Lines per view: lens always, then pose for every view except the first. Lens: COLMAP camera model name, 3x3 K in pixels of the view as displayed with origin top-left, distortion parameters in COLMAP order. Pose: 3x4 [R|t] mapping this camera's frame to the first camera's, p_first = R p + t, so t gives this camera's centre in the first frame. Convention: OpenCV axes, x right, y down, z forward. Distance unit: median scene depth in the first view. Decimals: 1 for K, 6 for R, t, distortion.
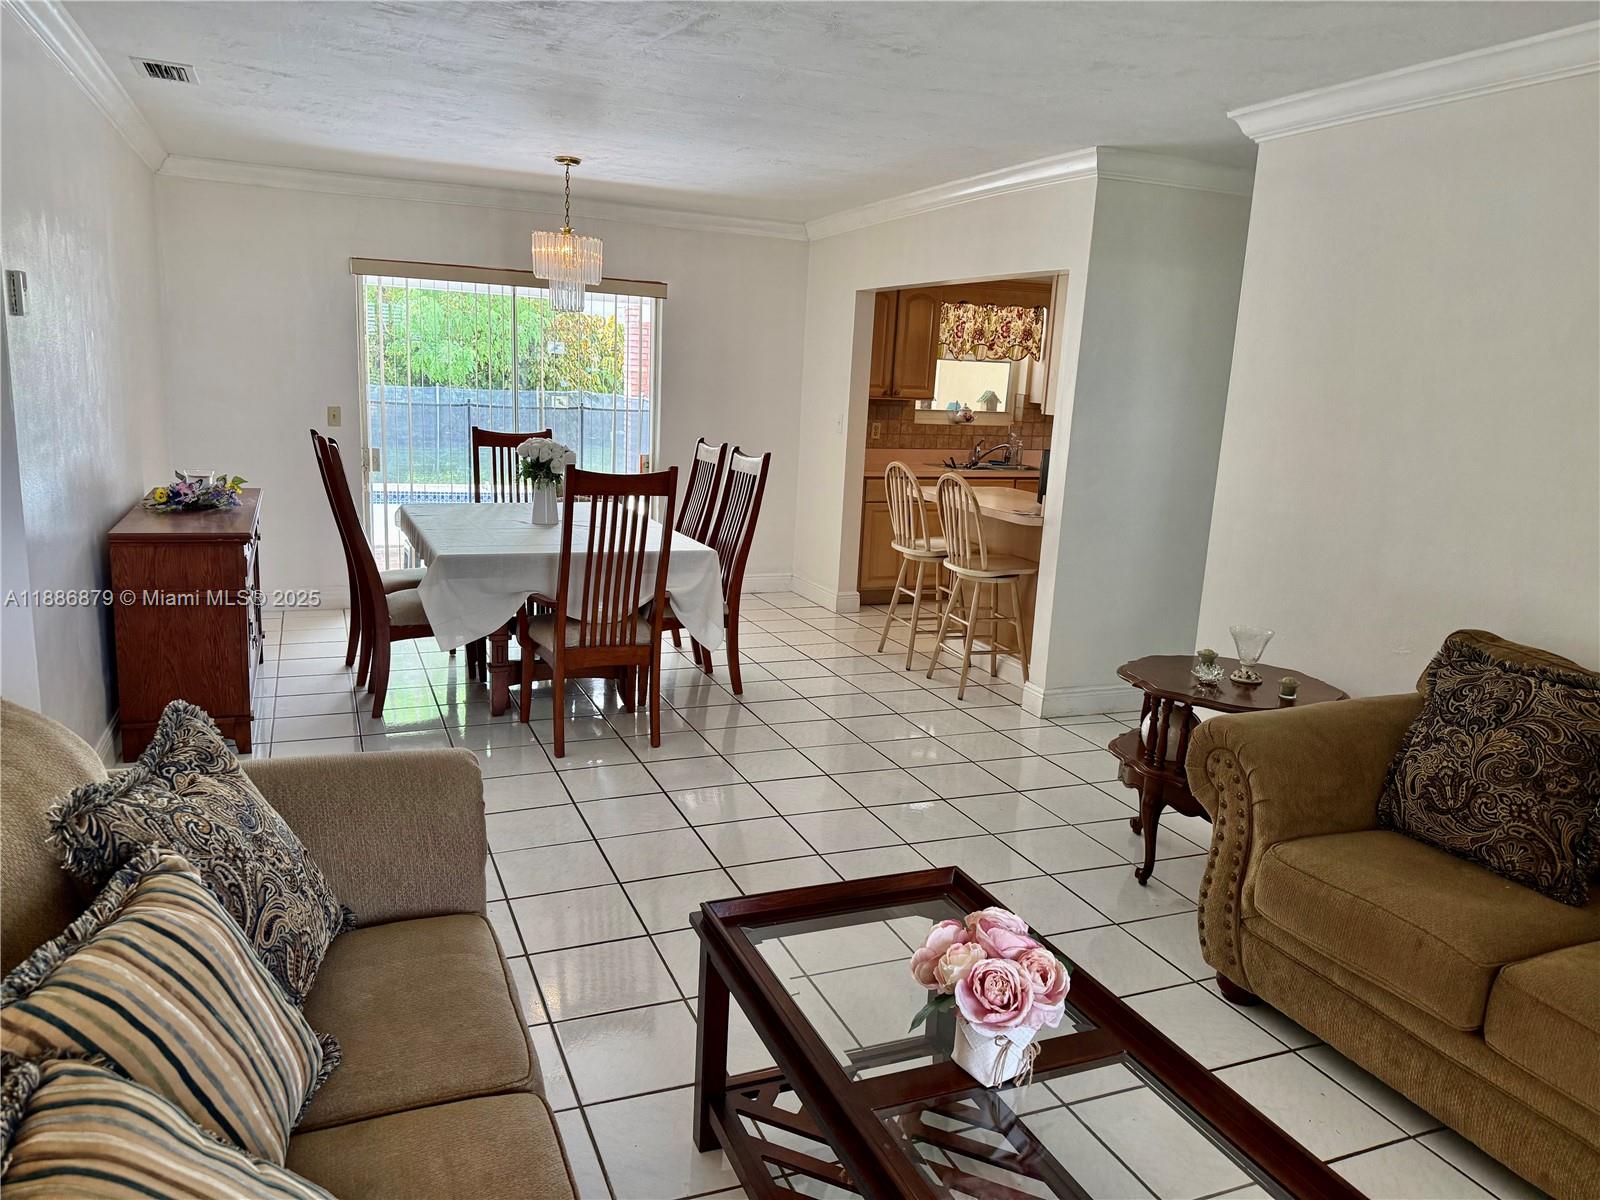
lens RADIAL K [[1129.7, 0, 800.0], [0, 1129.7, 600.0], [0, 0, 1]] dist [0.040610, 0.001633]
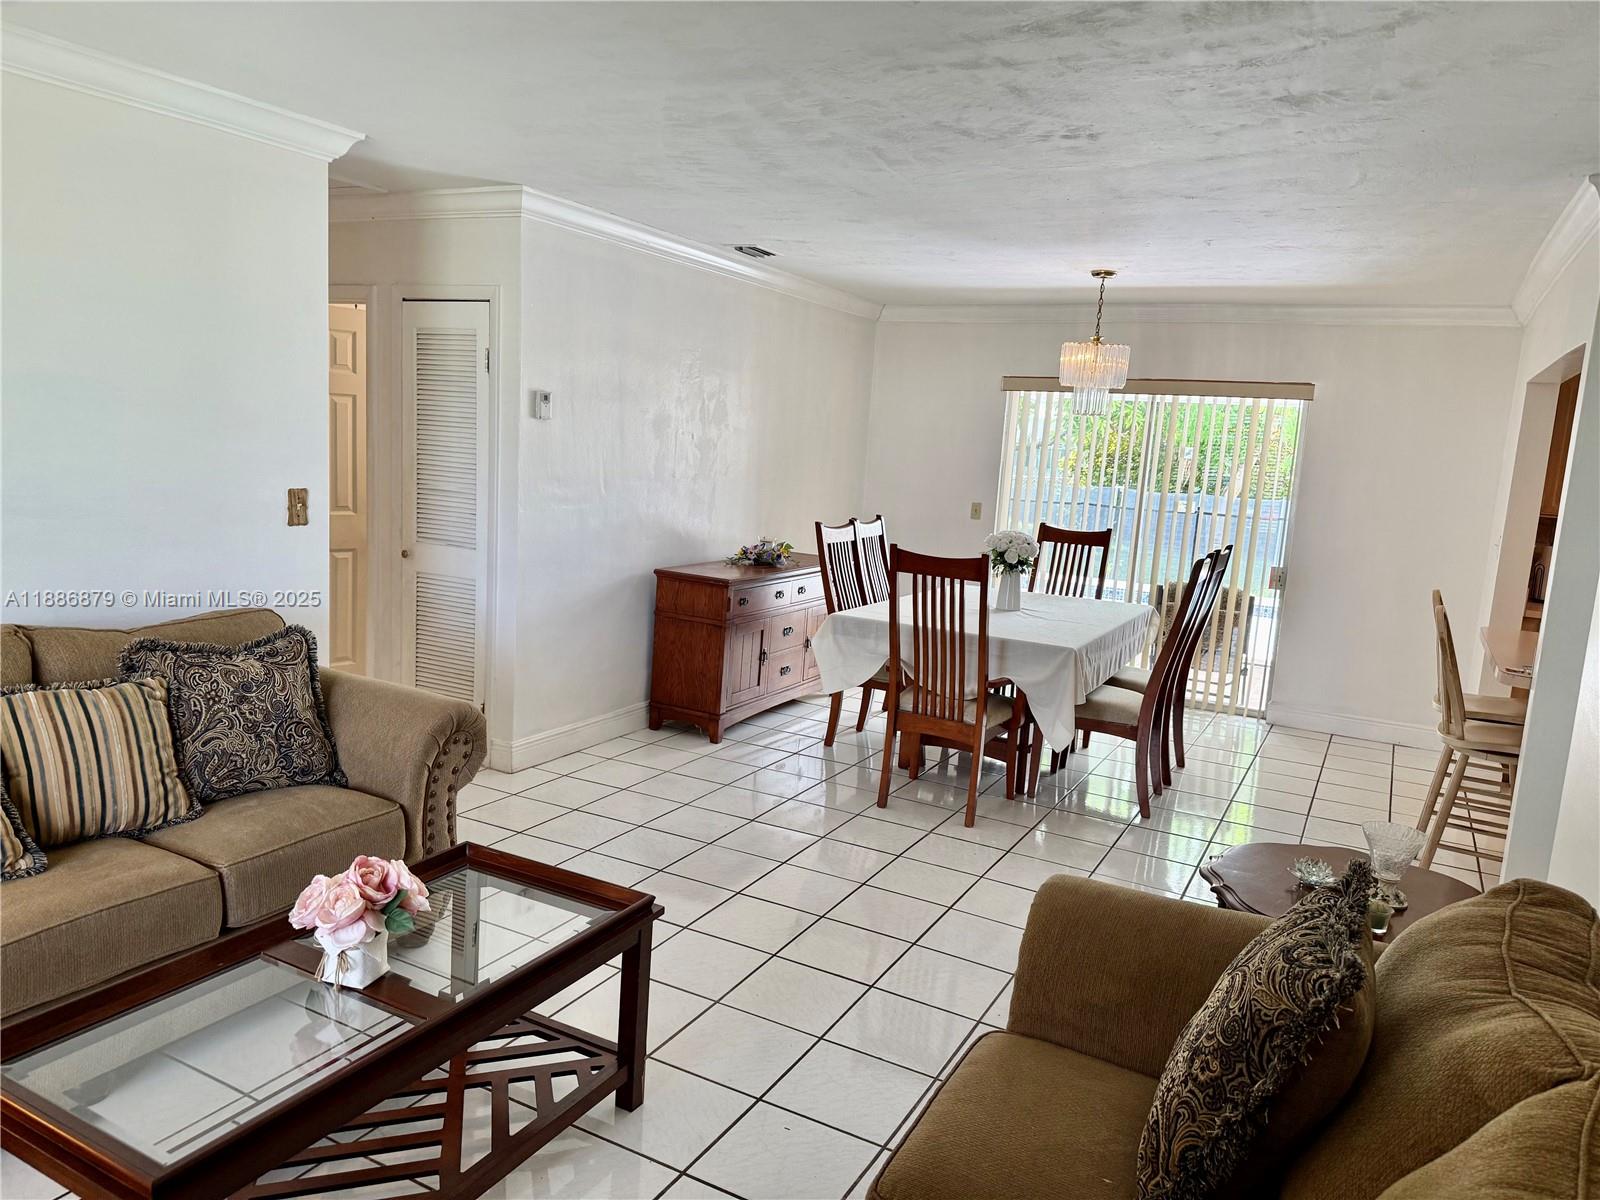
lens RADIAL K [[1119.1, 0, 798.0], [0, 1119.1, 608.8], [0, 0, 1]] dist [0.007336, 0.001280]
pose [[0.623966, 0.110207, -0.773642, 0.560055], [-0.183750, 0.982939, -0.008178, -0.027305], [0.759541, 0.147260, 0.633571, 0.219320]]
